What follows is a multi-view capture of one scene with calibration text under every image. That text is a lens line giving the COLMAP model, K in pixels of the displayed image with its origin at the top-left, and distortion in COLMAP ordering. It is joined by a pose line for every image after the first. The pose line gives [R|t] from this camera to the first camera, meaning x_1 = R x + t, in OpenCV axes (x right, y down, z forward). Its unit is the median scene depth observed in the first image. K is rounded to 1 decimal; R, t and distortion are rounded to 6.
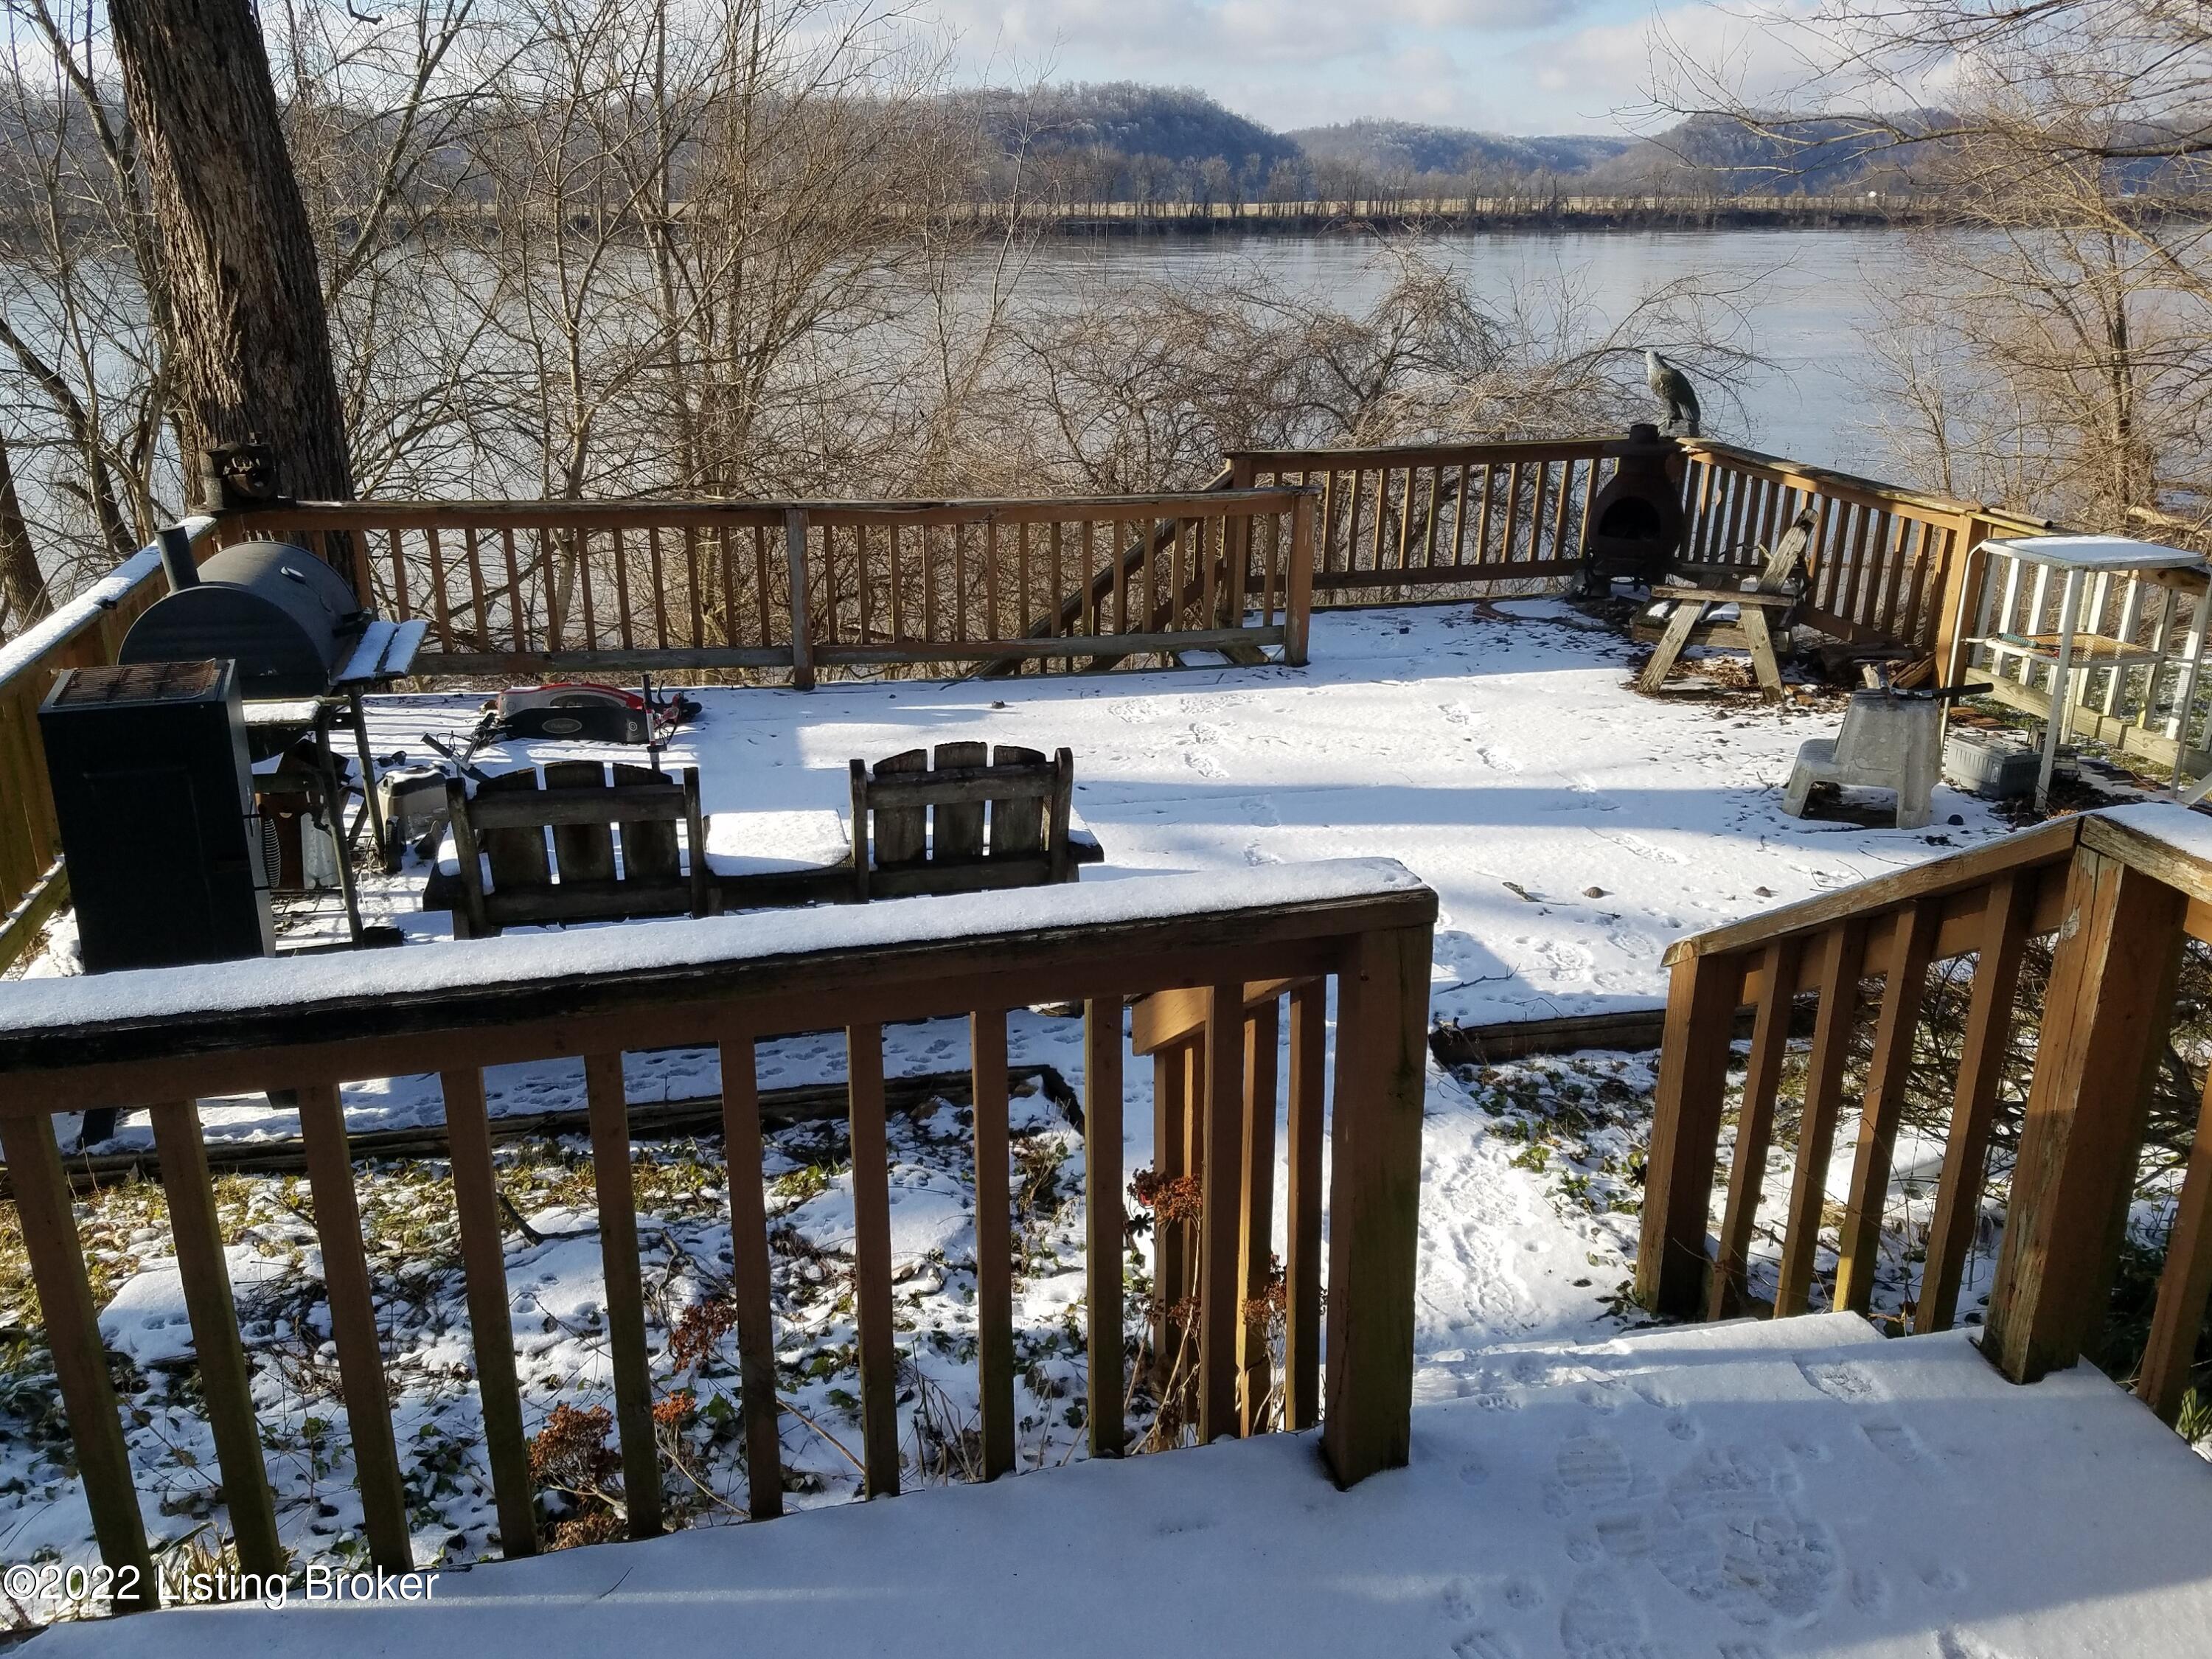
lens RADIAL K [[1678.3, 0, 1106.0], [0, 1678.3, 829.5], [0, 0, 1]] dist [0.001536, 0.000574]
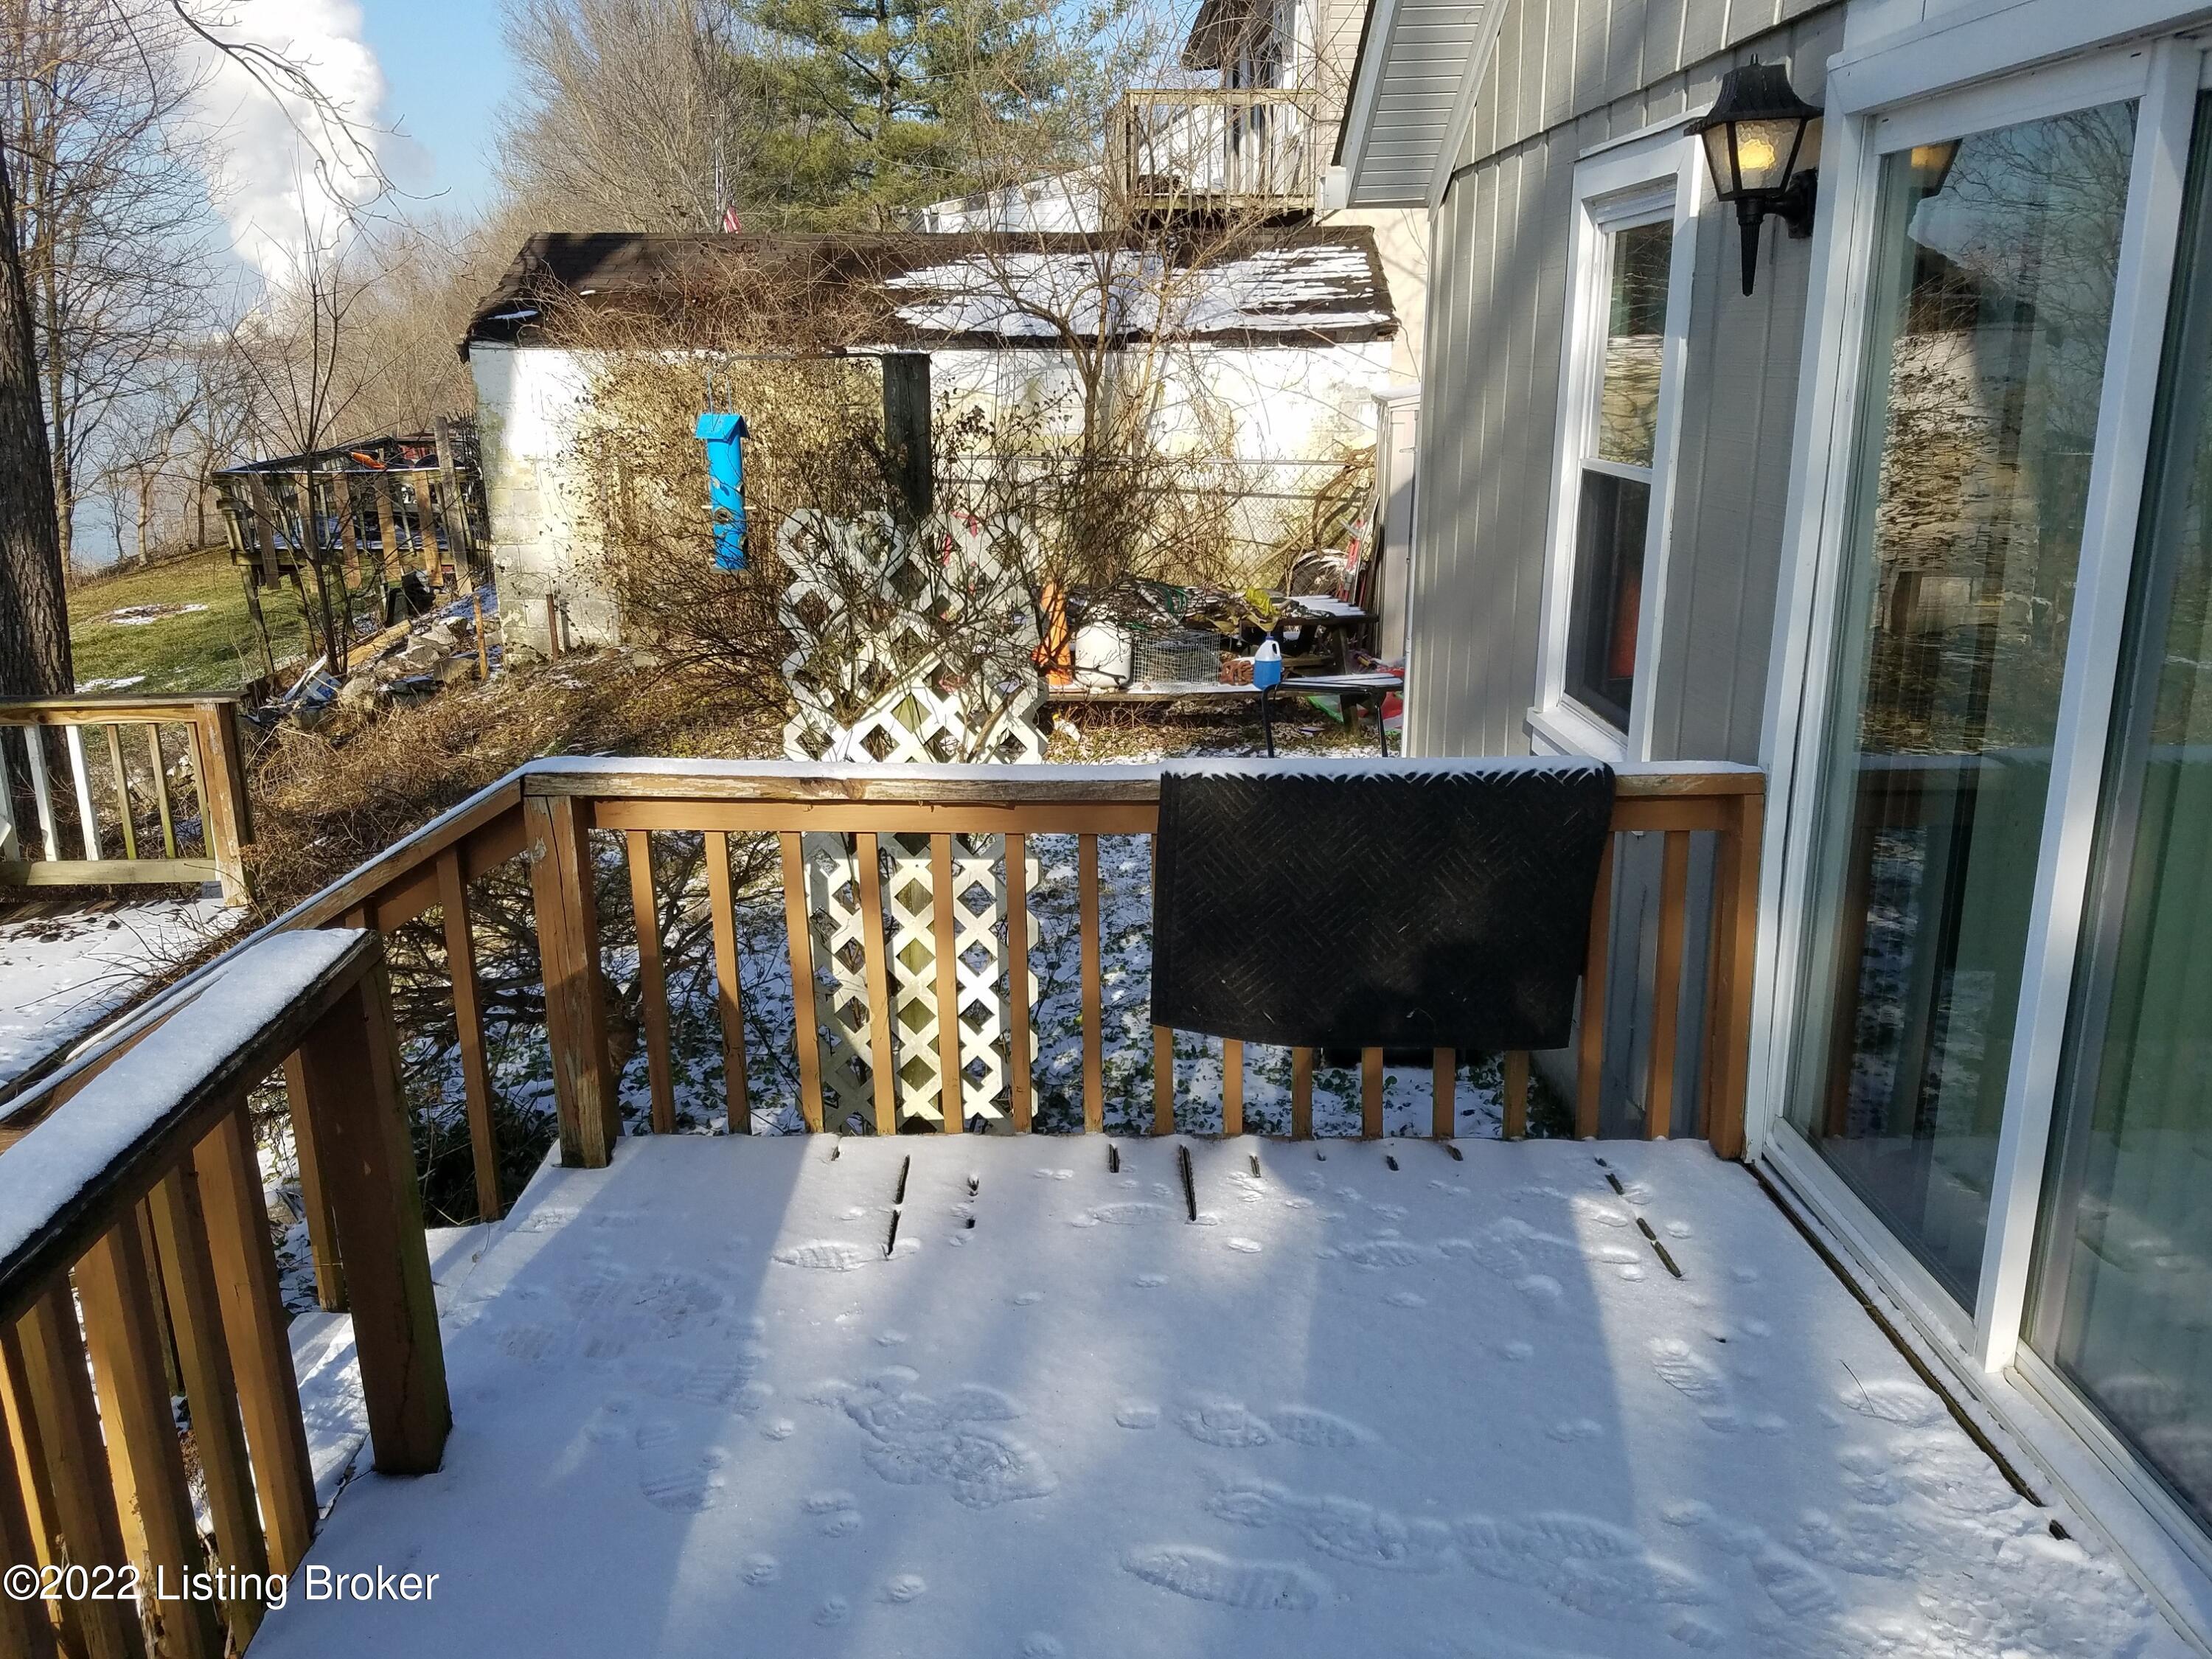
lens RADIAL K [[1678.3, 0, 1106.0], [0, 1678.3, 829.5], [0, 0, 1]] dist [0.001536, 0.000574]
pose [[0.207861, -0.264763, 0.941644, -0.731861], [0.329204, 0.925448, 0.187540, -0.076497], [-0.921096, 0.271010, 0.279526, 0.135267]]
